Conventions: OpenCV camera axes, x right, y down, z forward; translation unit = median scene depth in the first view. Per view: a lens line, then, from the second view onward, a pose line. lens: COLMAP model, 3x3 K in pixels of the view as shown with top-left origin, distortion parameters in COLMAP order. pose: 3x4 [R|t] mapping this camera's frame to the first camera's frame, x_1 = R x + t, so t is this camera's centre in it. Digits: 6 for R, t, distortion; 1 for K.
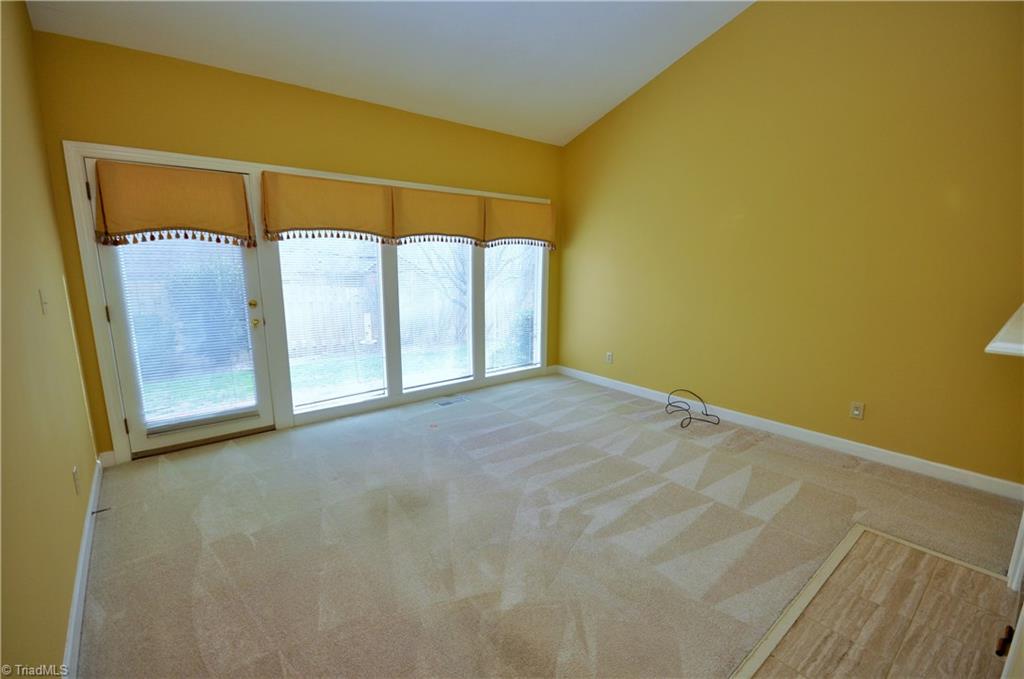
lens RADIAL K [[452.1, 0, 510.4], [0, 452.1, 346.7], [0, 0, 1]] dist [0.002862, 0.000125]
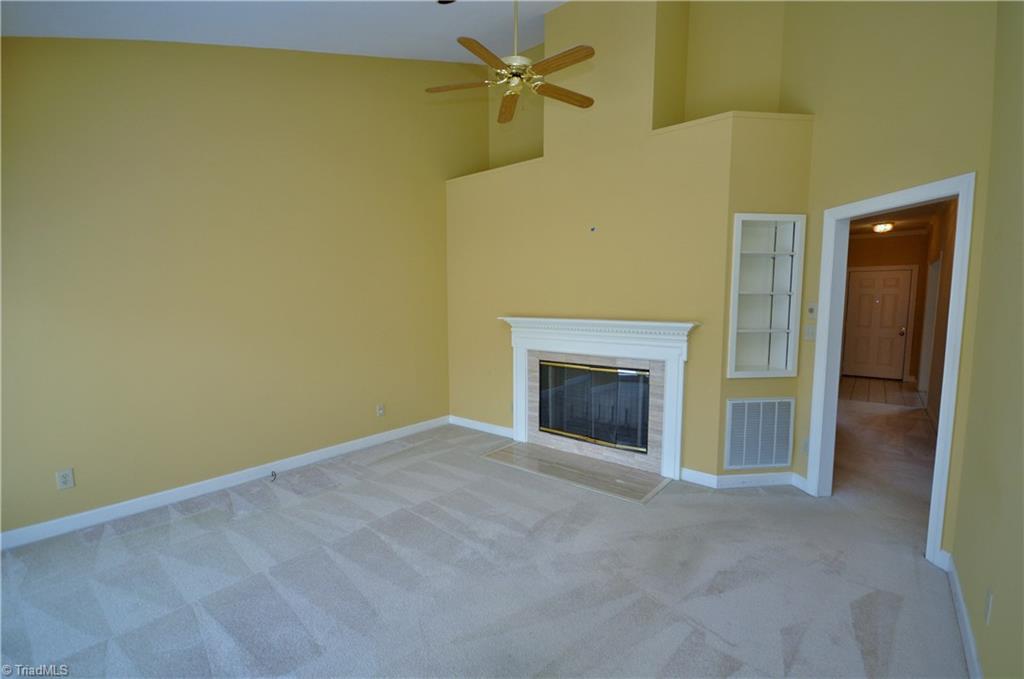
lens RADIAL K [[452.1, 0, 510.4], [0, 452.1, 346.7], [0, 0, 1]] dist [0.002862, 0.000125]
pose [[-0.191498, -0.100287, 0.976356, -0.576127], [0.201871, 0.969473, 0.139174, -0.141855], [-0.960509, 0.223750, -0.165407, 0.743956]]
